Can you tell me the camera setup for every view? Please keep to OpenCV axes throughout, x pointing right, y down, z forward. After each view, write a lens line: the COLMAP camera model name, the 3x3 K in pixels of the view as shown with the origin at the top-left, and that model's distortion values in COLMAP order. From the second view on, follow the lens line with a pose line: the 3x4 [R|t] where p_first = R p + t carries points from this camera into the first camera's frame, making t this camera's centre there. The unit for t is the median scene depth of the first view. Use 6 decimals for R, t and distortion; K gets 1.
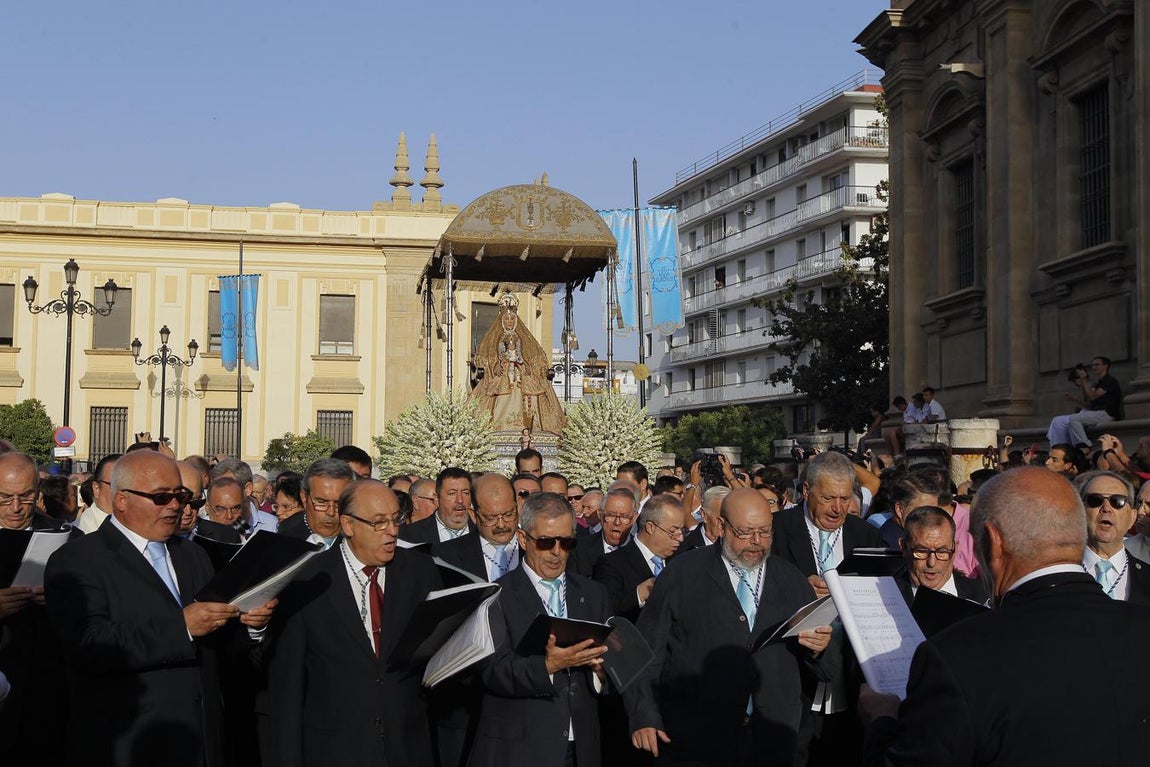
lens RADIAL K [[7602.7, 0, 575.6], [0, 7602.7, 362.2], [0, 0, 1]] dist [1.451900, -17.372398]
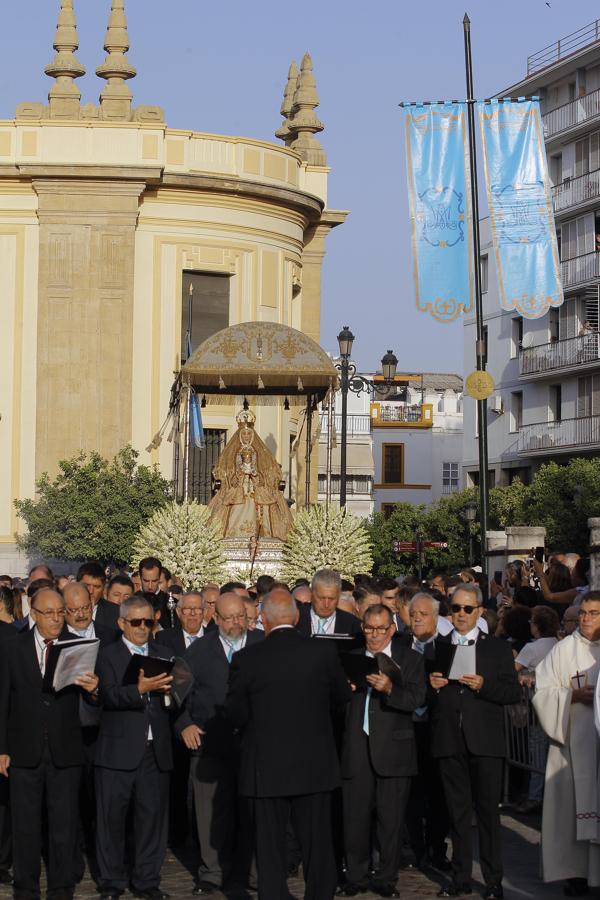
lens RADIAL K [[5950.0, 0, 300.0], [0, 5950.0, 450.0], [0, 0, 1]] dist [1.451900, -17.372398]
pose [[0.999998, 0.001798, 0.001313, -0.005137], [-0.001790, 0.999978, -0.006462, 0.008893], [-0.001325, 0.006460, 0.999978, 0.535561]]
